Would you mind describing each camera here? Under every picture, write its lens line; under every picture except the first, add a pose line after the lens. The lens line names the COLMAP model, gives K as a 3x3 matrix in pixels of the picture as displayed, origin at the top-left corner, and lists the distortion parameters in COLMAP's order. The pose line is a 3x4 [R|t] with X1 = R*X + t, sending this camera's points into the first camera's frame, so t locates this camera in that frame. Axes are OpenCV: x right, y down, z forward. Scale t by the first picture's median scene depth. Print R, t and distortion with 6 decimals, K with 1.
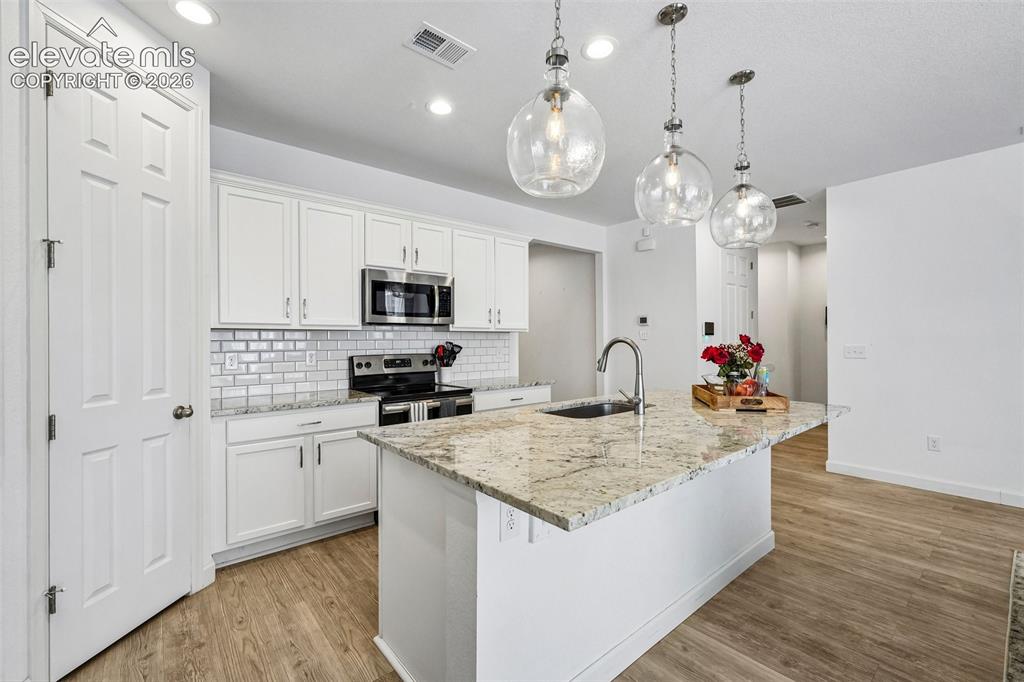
lens RADIAL K [[434.9, 0, 516.4], [0, 434.9, 342.0], [0, 0, 1]] dist [-0.006422, 0.004466]
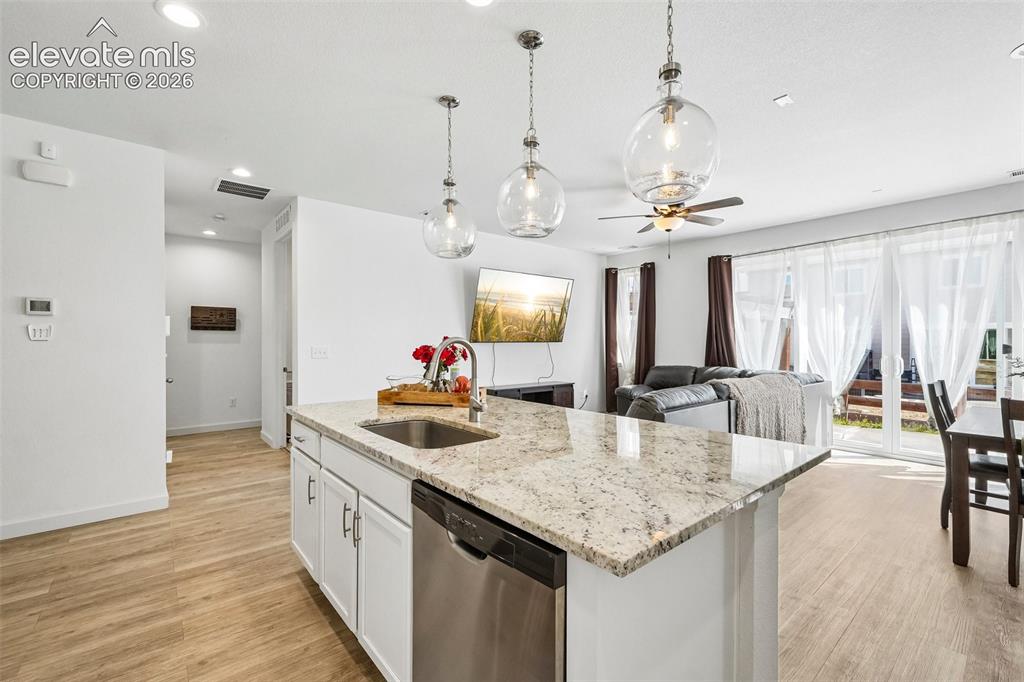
lens RADIAL K [[438.6, 0, 515.4], [0, 438.6, 341.6], [0, 0, 1]] dist [-0.005409, 0.003808]
pose [[-0.000239, 0.004212, 0.999991, -0.423179], [0.003705, 0.999984, -0.004212, 0.001070], [-0.999993, 0.003704, -0.000255, 0.605915]]
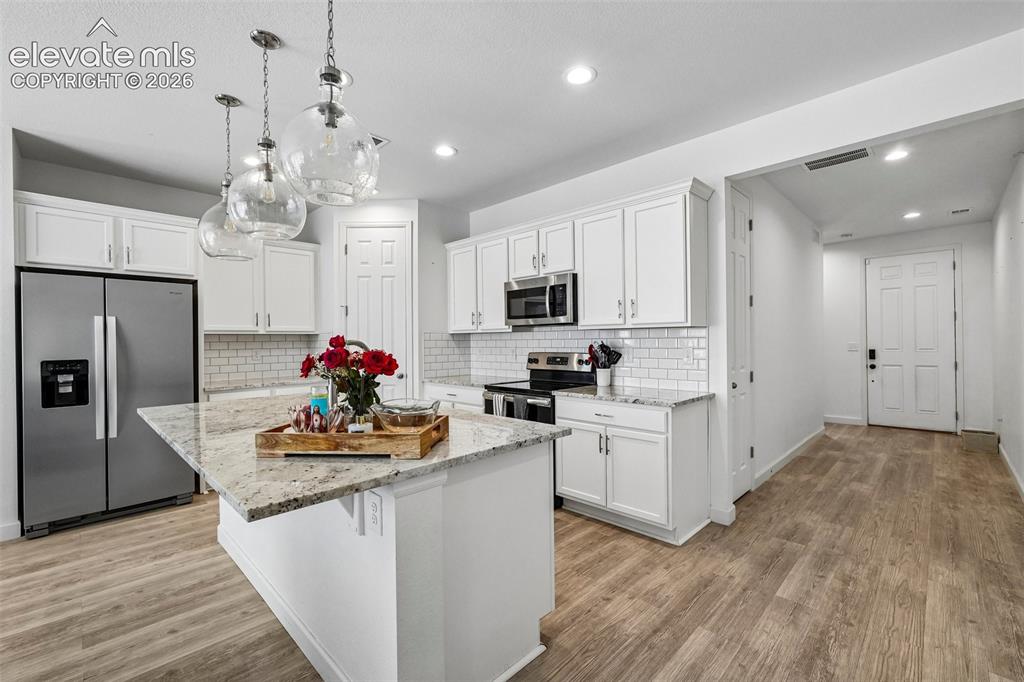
lens RADIAL K [[434.9, 0, 516.4], [0, 434.9, 342.0], [0, 0, 1]] dist [-0.006422, 0.004466]
pose [[0.092194, 0.007576, -0.995712, 0.867669], [0.005476, 0.999952, 0.008115, -0.008065], [0.995726, -0.006201, 0.092148, 0.879294]]
